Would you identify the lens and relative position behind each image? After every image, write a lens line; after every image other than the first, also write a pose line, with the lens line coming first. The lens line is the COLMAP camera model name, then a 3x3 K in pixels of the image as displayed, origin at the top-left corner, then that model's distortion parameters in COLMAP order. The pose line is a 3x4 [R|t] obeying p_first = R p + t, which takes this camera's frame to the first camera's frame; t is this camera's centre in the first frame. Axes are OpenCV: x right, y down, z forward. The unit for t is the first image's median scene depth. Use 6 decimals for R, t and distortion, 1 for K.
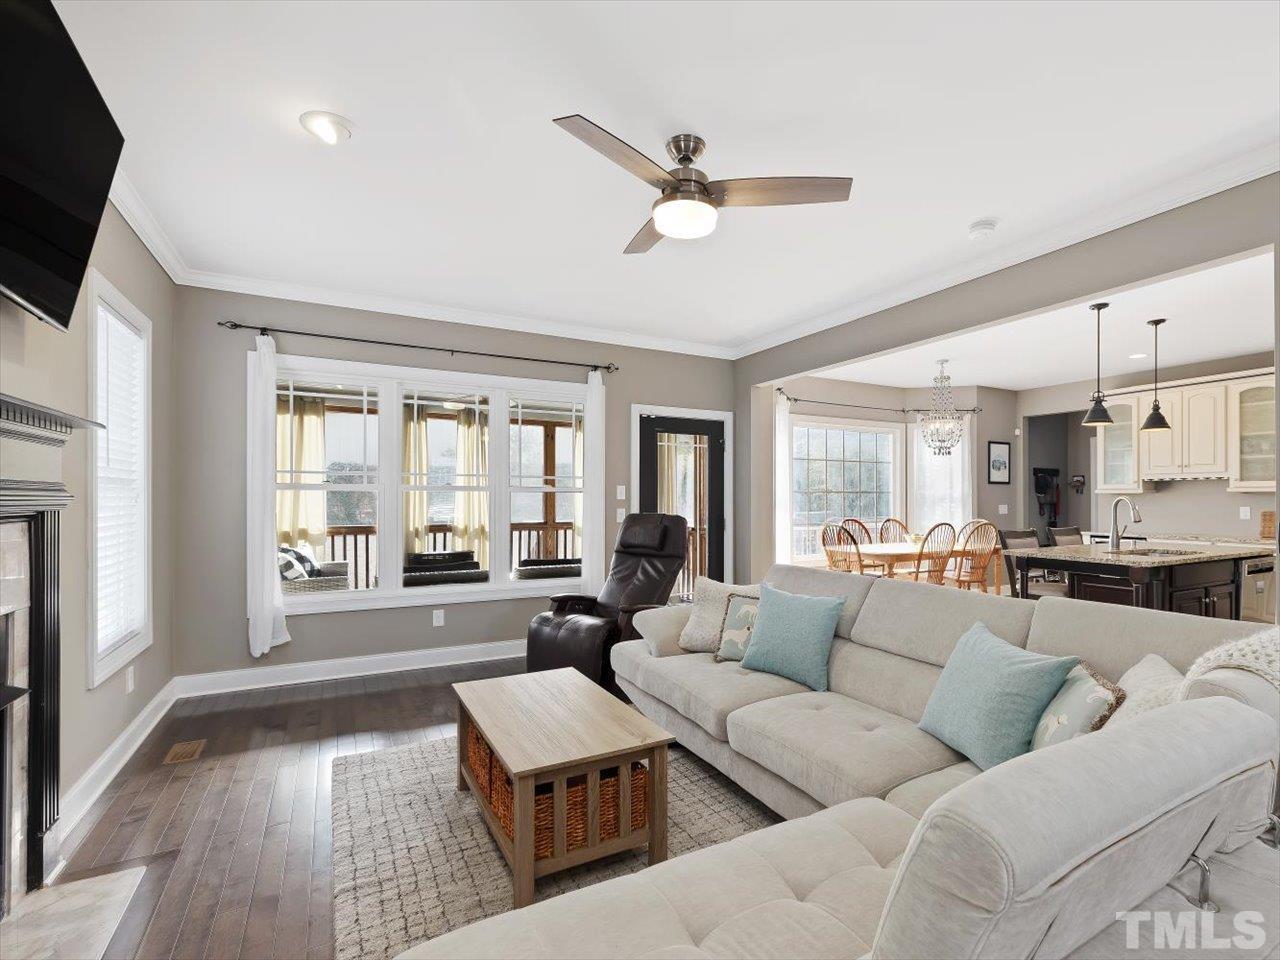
lens RADIAL K [[611.9, 0, 668.6], [0, 611.9, 496.2], [0, 0, 1]] dist [-0.013217, 0.002934]
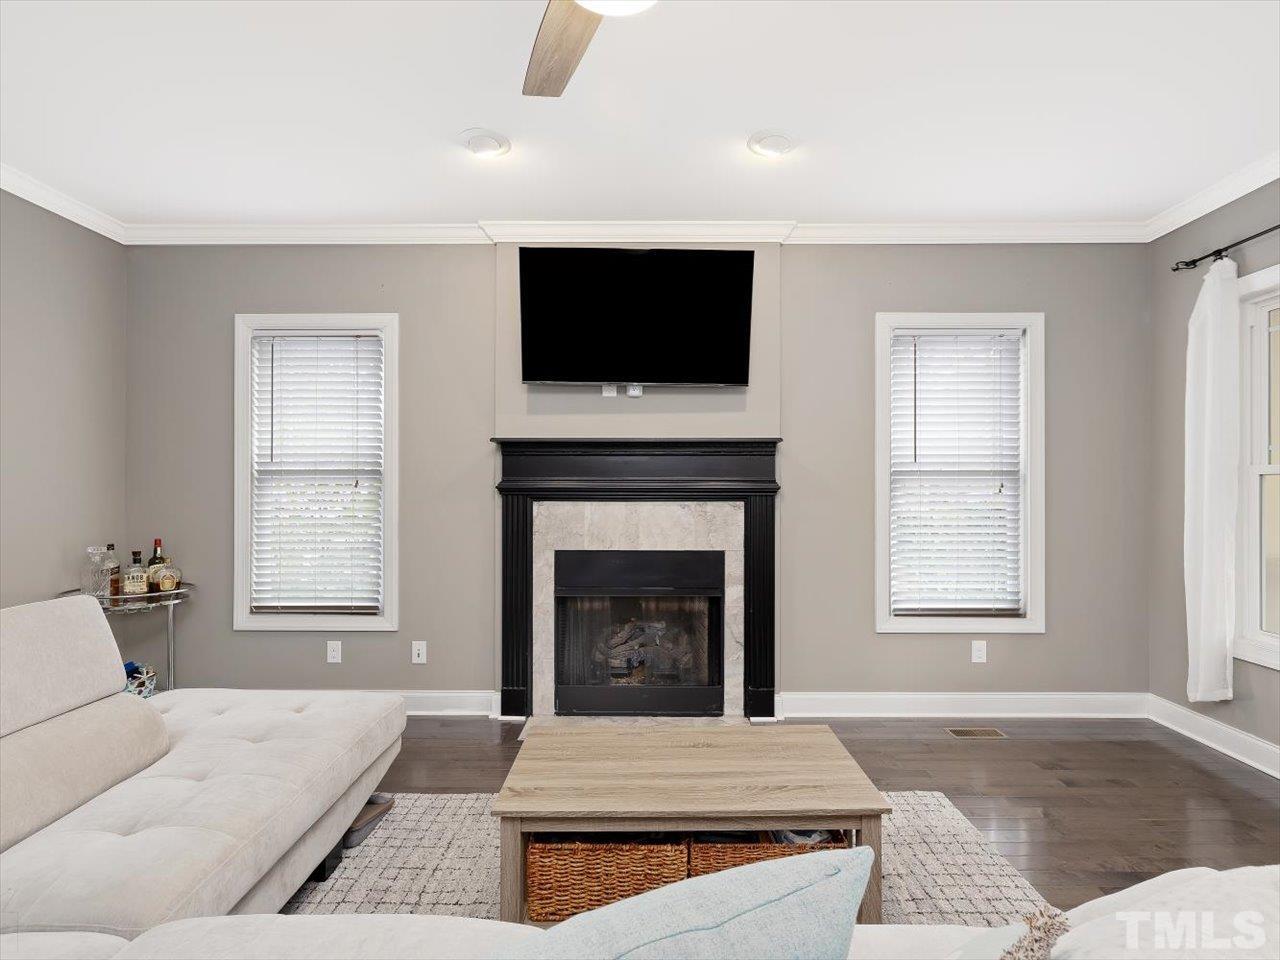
lens RADIAL K [[611.9, 0, 643.4], [0, 611.9, 490.7], [0, 0, 1]] dist [-0.013217, 0.002934]
pose [[-0.478455, -0.000808, -0.878112, 0.188219], [0.002863, 0.999993, -0.002481, 0.004167], [0.878107, -0.003701, -0.478449, 0.493973]]
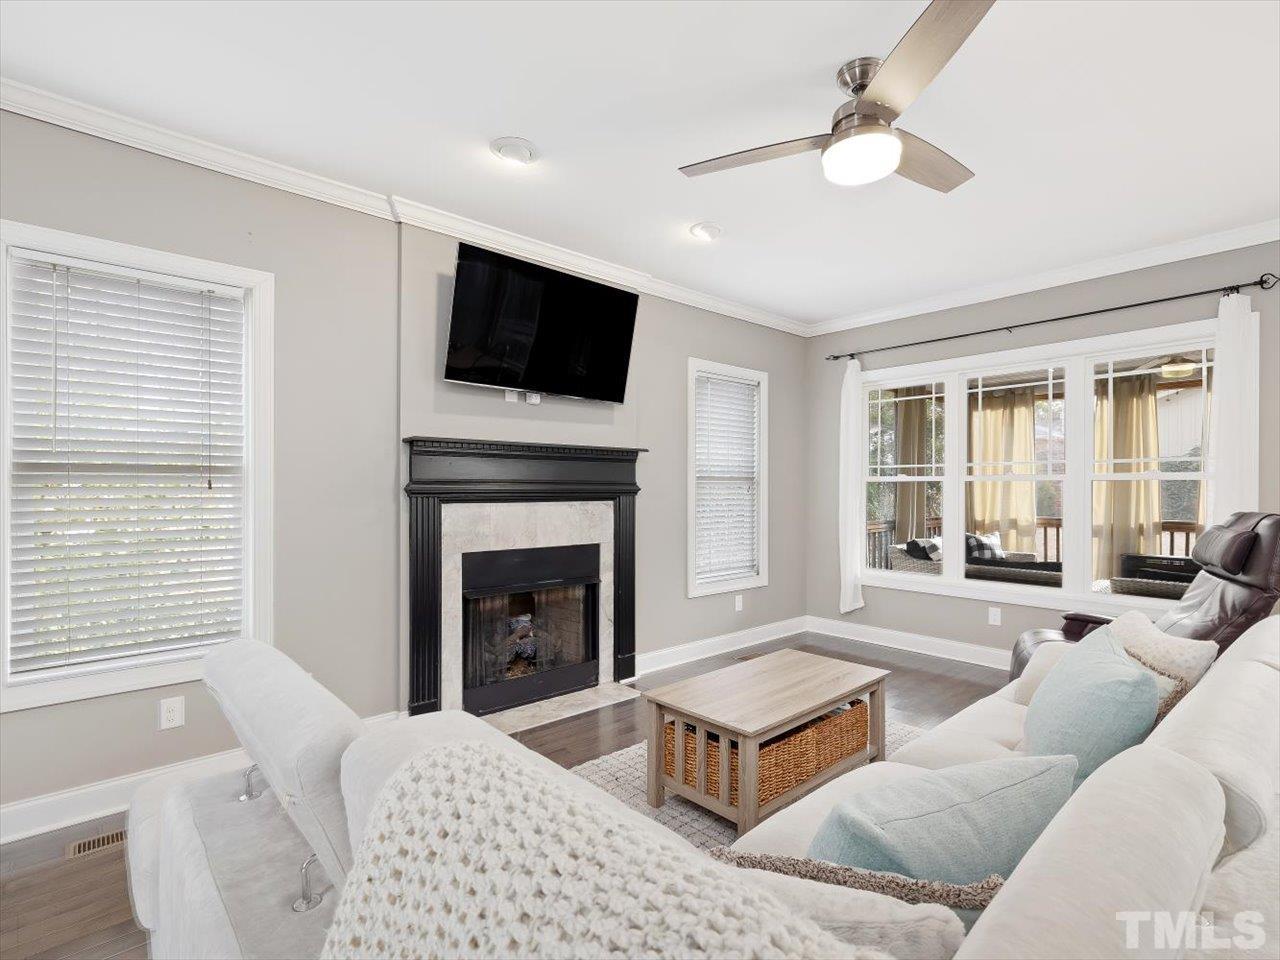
lens RADIAL K [[611.9, 0, 649.9], [0, 611.9, 492.5], [0, 0, 1]] dist [-0.013217, 0.002934]
pose [[0.233925, 0.002110, -0.972252, 0.305935], [0.005945, 0.999976, 0.003601, 0.001970], [0.972237, -0.006622, 0.233906, 0.197698]]
